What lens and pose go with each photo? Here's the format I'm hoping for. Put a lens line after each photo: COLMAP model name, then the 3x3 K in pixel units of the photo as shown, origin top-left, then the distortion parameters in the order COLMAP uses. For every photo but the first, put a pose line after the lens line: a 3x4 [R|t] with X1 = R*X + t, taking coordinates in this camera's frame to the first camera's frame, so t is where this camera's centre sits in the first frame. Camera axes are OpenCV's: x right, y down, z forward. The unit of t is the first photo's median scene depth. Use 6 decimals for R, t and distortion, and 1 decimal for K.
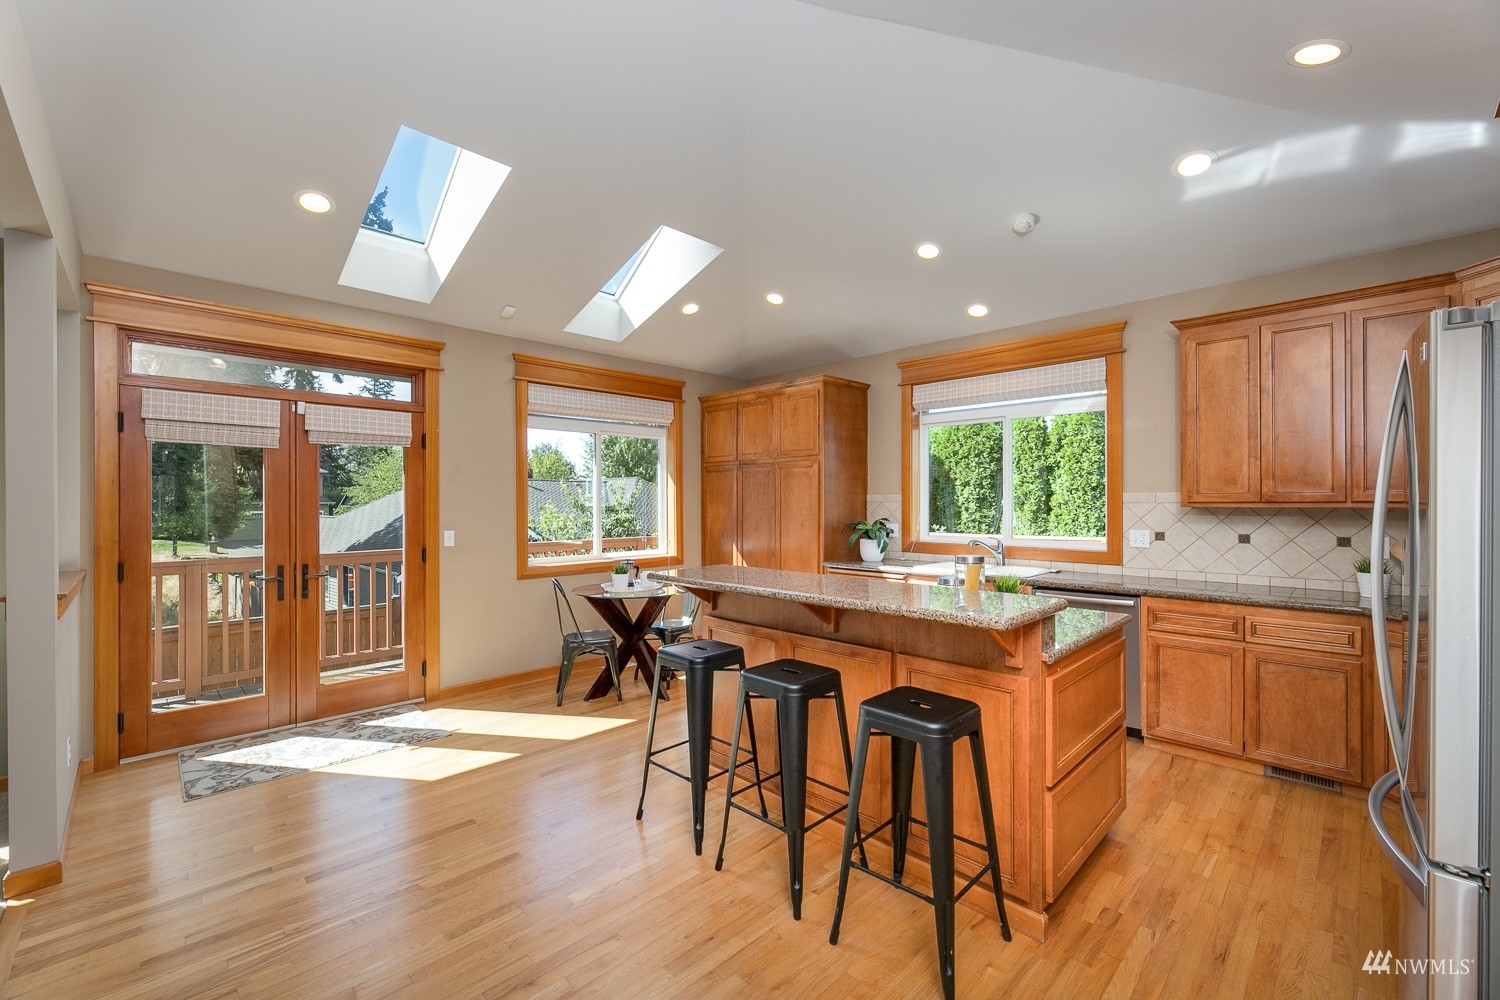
lens RADIAL K [[617.2, 0, 750.6], [0, 617.2, 502.7], [0, 0, 1]] dist [-0.002364, -0.000075]
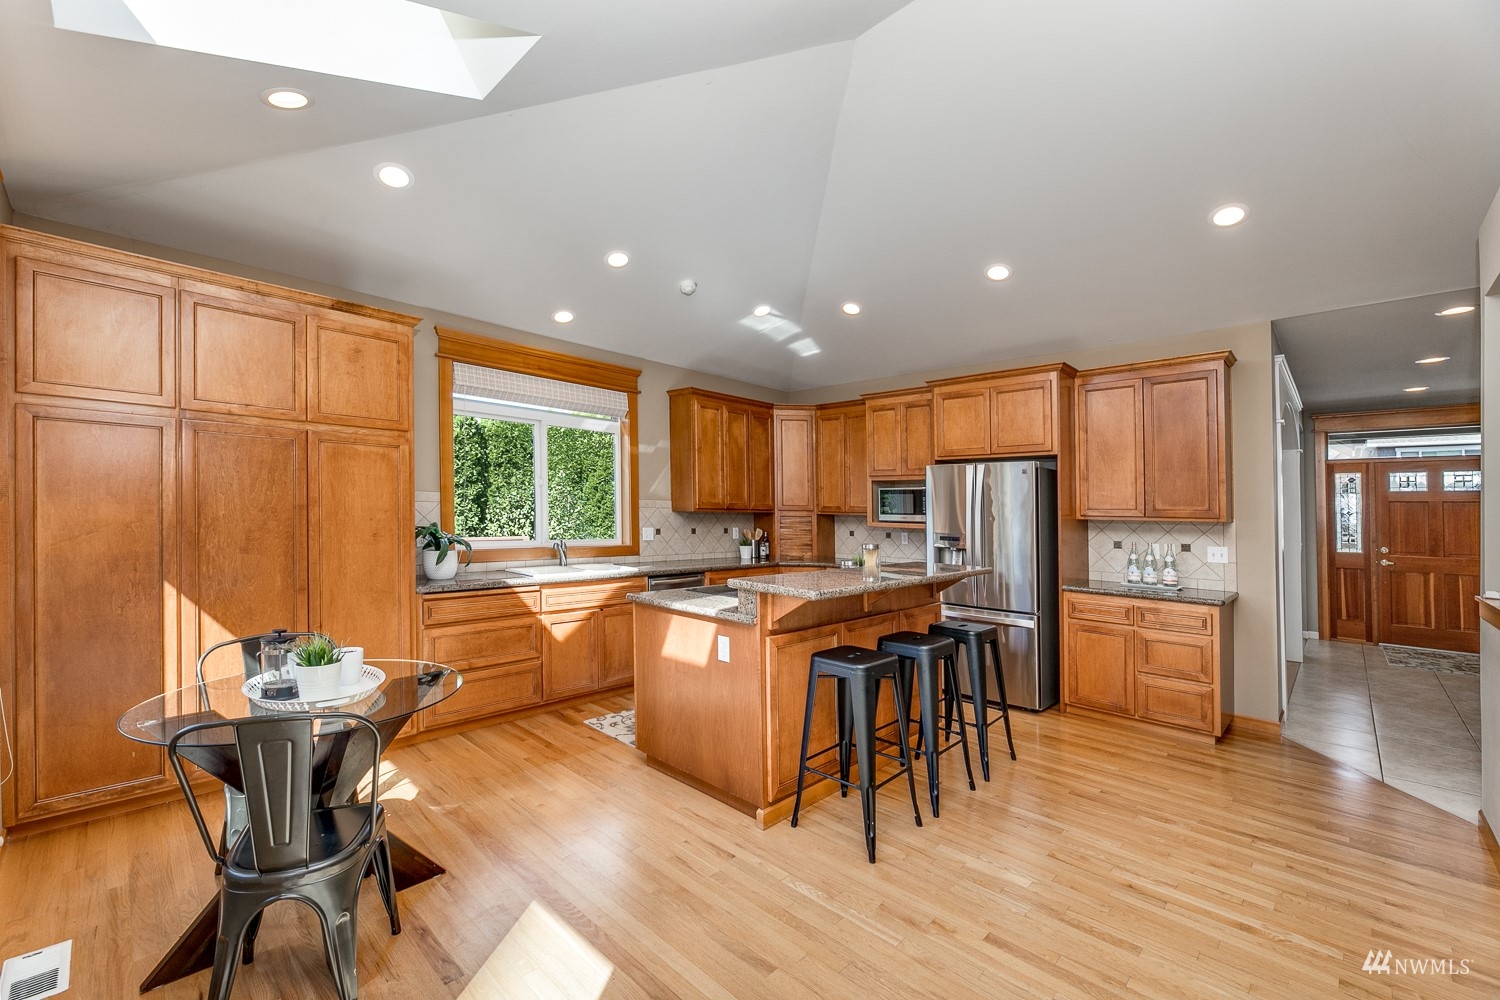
lens RADIAL K [[617.2, 0, 750.6], [0, 617.2, 502.7], [0, 0, 1]] dist [-0.002364, -0.000075]
pose [[-0.019903, 0.013555, 0.999710, -0.597490], [-0.022151, 0.999657, -0.013996, 0.002622], [-0.999556, -0.022424, -0.019596, 0.655995]]
